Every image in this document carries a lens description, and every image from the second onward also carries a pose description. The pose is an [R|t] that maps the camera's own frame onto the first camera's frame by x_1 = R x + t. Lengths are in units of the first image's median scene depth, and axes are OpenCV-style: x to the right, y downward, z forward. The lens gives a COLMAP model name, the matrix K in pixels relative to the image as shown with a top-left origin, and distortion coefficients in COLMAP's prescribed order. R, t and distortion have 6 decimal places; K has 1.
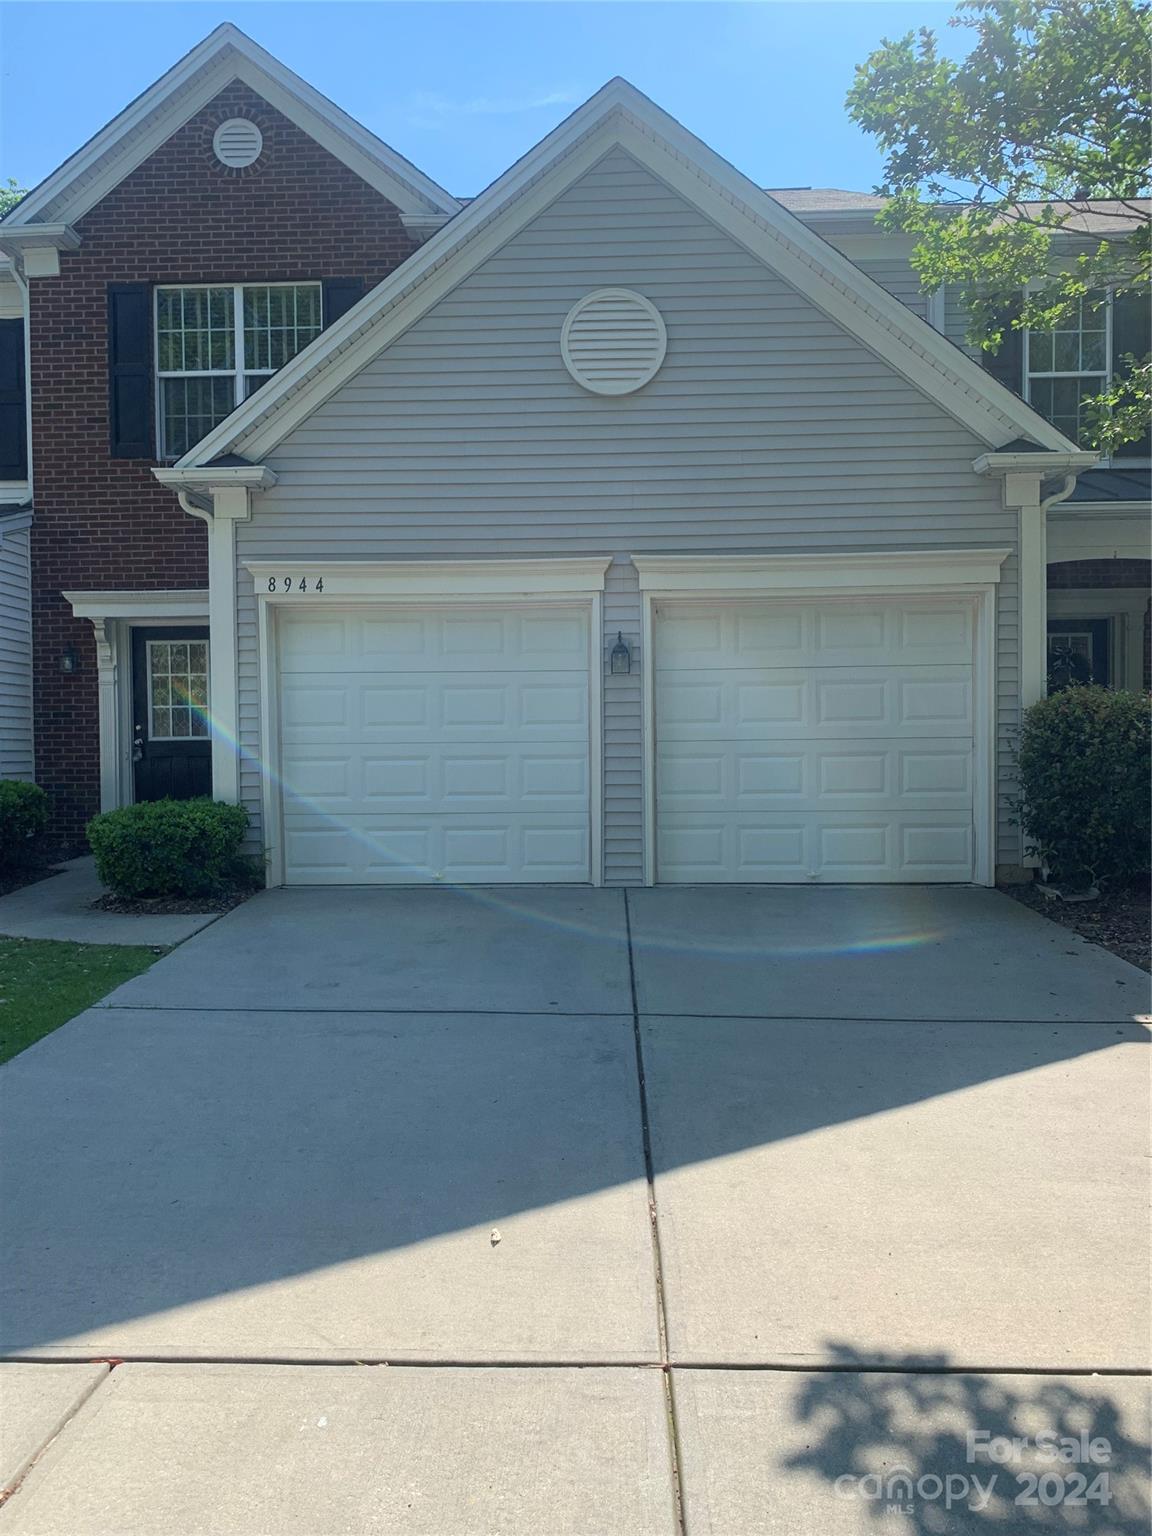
lens RADIAL K [[1169.6, 0, 576.0], [0, 1169.6, 768.0], [0, 0, 1]] dist [0.056451, 0.000333]
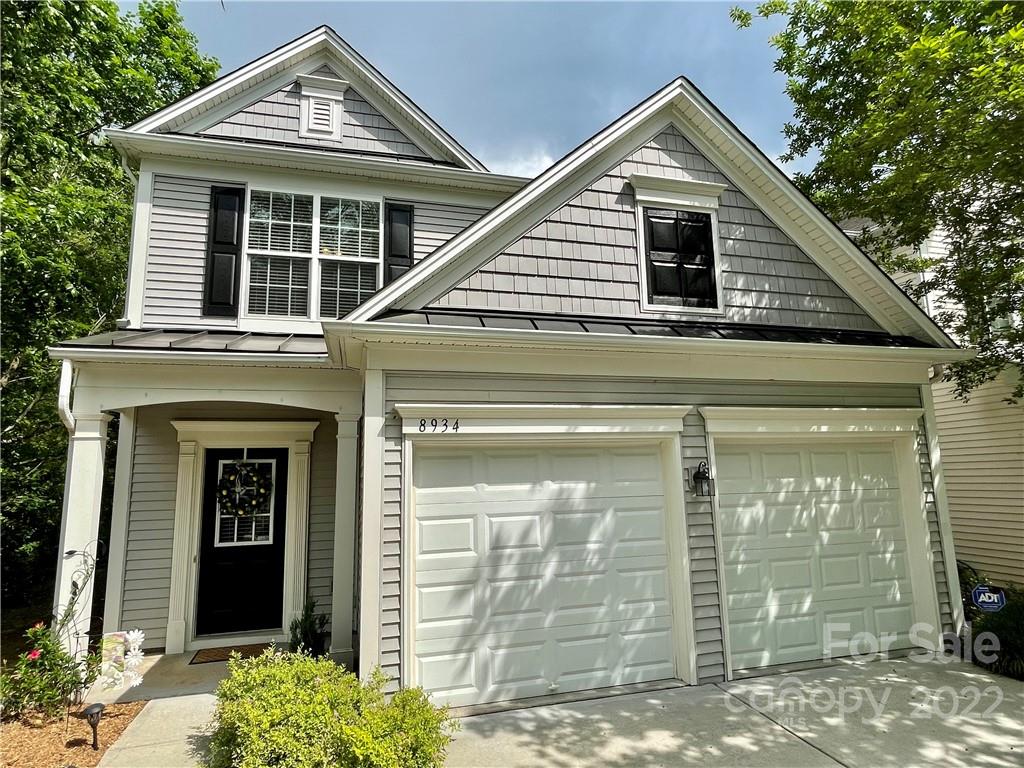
lens RADIAL K [[579.3, 0, 509.8], [0, 579.3, 379.4], [0, 0, 1]] dist [-0.005004, -0.002436]
pose [[0.949589, 0.036438, 0.311374, -0.347714], [0.022641, 0.982657, -0.184043, -0.094879], [-0.312680, 0.181815, 0.932295, 0.447870]]
